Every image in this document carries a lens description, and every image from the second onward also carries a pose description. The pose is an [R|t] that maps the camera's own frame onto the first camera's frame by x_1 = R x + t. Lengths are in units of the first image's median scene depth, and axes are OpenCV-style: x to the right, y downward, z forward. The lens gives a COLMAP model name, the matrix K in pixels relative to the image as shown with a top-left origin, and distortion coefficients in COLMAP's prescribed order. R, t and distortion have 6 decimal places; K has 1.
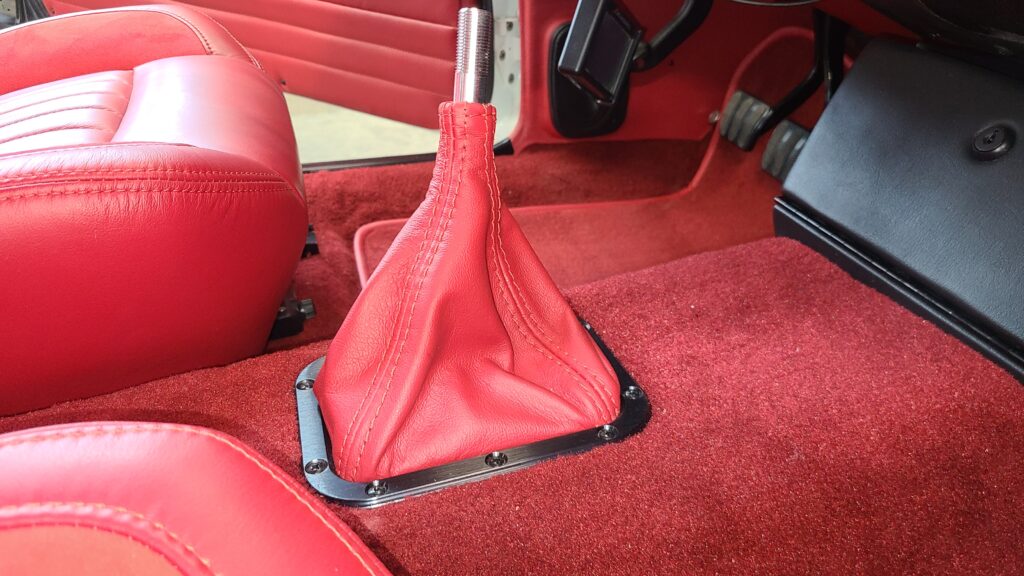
lens RADIAL K [[819.2, 0, 512.0], [0, 819.2, 288.0], [0, 0, 1]] dist [0.006718, 0.000701]
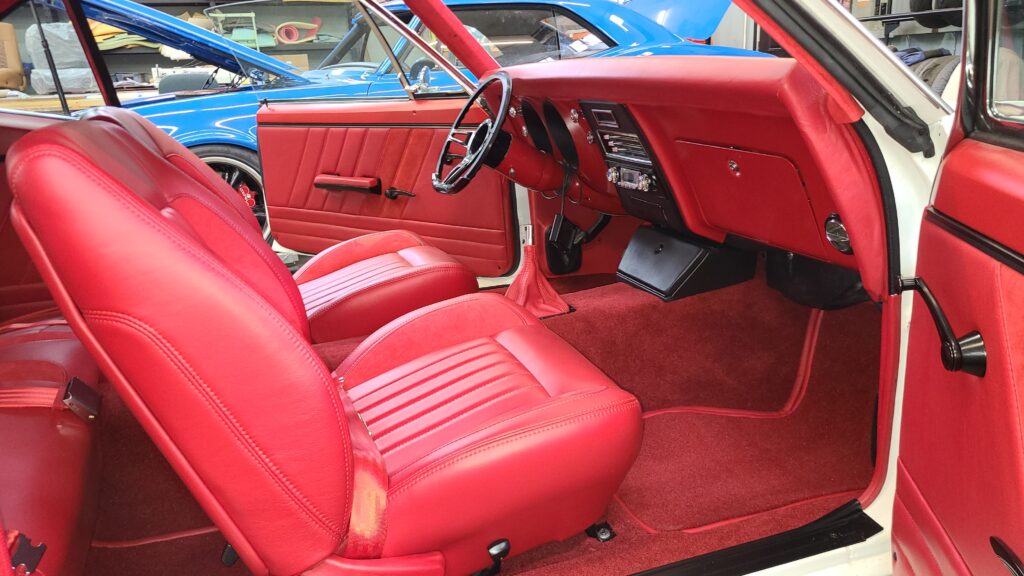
lens RADIAL K [[782.8, 0, 536.1], [0, 782.8, 284.2], [0, 0, 1]] dist [0.031736, -0.000686]
pose [[0.997128, -0.067509, 0.034331, -0.137905], [0.073698, 0.969354, -0.234352, 0.755781], [-0.017458, 0.236209, 0.971545, -2.382473]]
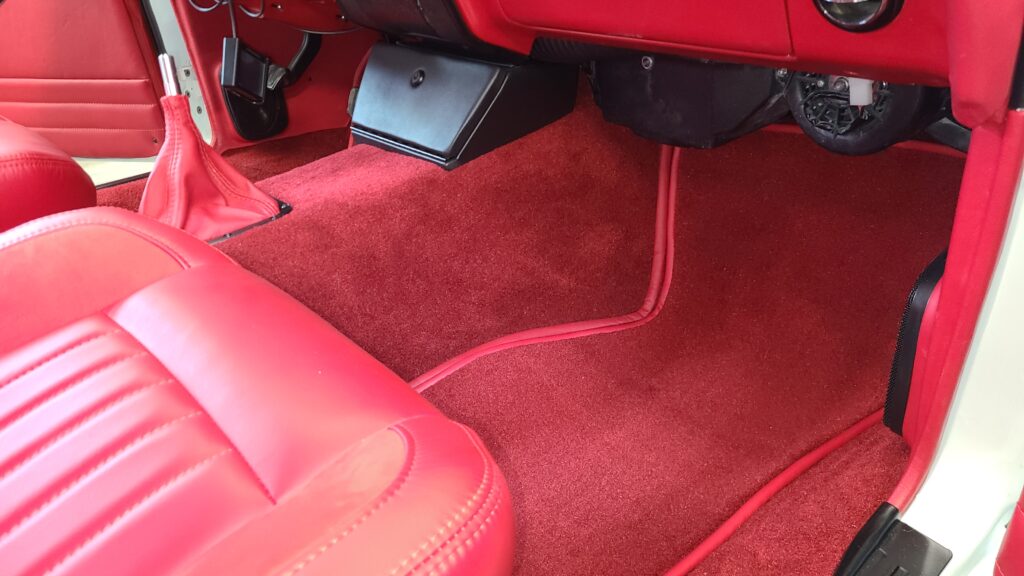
lens RADIAL K [[782.8, 0, 536.1], [0, 782.8, 284.2], [0, 0, 1]] dist [0.031736, -0.000686]
pose [[0.908327, -0.258173, 0.329072, 0.003317], [0.267824, 0.963326, 0.016510, 0.396455], [-0.321266, 0.073137, 0.944161, -1.053018]]
